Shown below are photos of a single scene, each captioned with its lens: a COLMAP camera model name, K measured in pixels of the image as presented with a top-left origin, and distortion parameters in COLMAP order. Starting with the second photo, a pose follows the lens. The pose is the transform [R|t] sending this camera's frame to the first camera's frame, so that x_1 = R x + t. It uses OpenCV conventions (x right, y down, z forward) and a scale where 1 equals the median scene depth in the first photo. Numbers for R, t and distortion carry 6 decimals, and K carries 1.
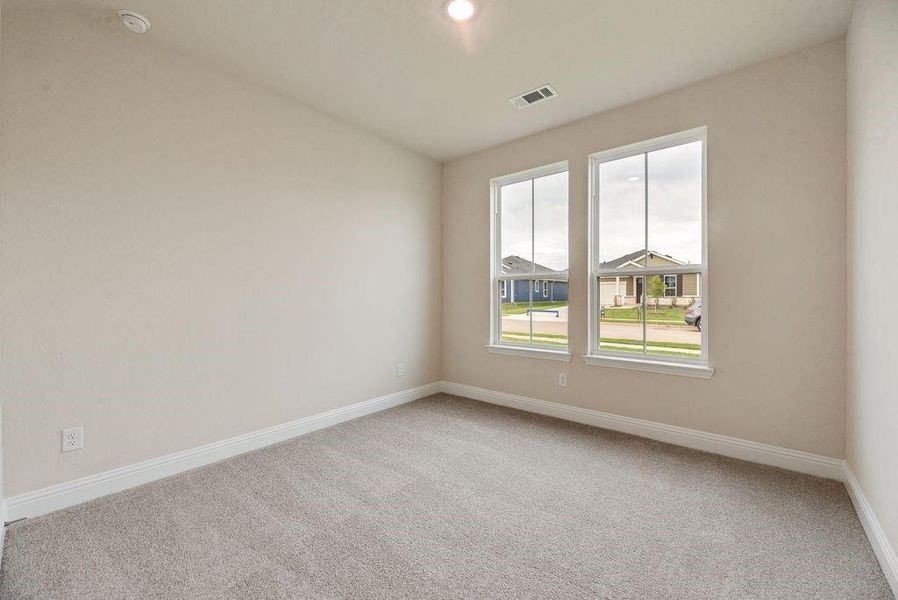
lens RADIAL K [[364.4, 0, 451.4], [0, 364.4, 292.5], [0, 0, 1]] dist [-0.002556, -0.000826]
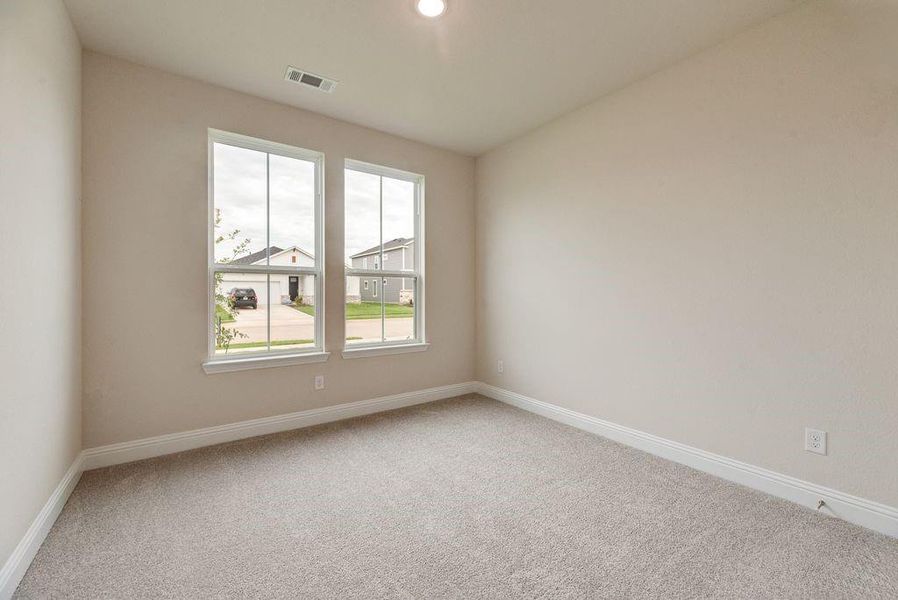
lens RADIAL K [[364.4, 0, 451.4], [0, 364.4, 292.5], [0, 0, 1]] dist [-0.002556, -0.000826]
pose [[0.238597, -0.004476, 0.971108, -0.531256], [0.003861, 0.999986, 0.003660, 0.001537], [-0.971111, 0.002876, 0.238610, 0.443942]]
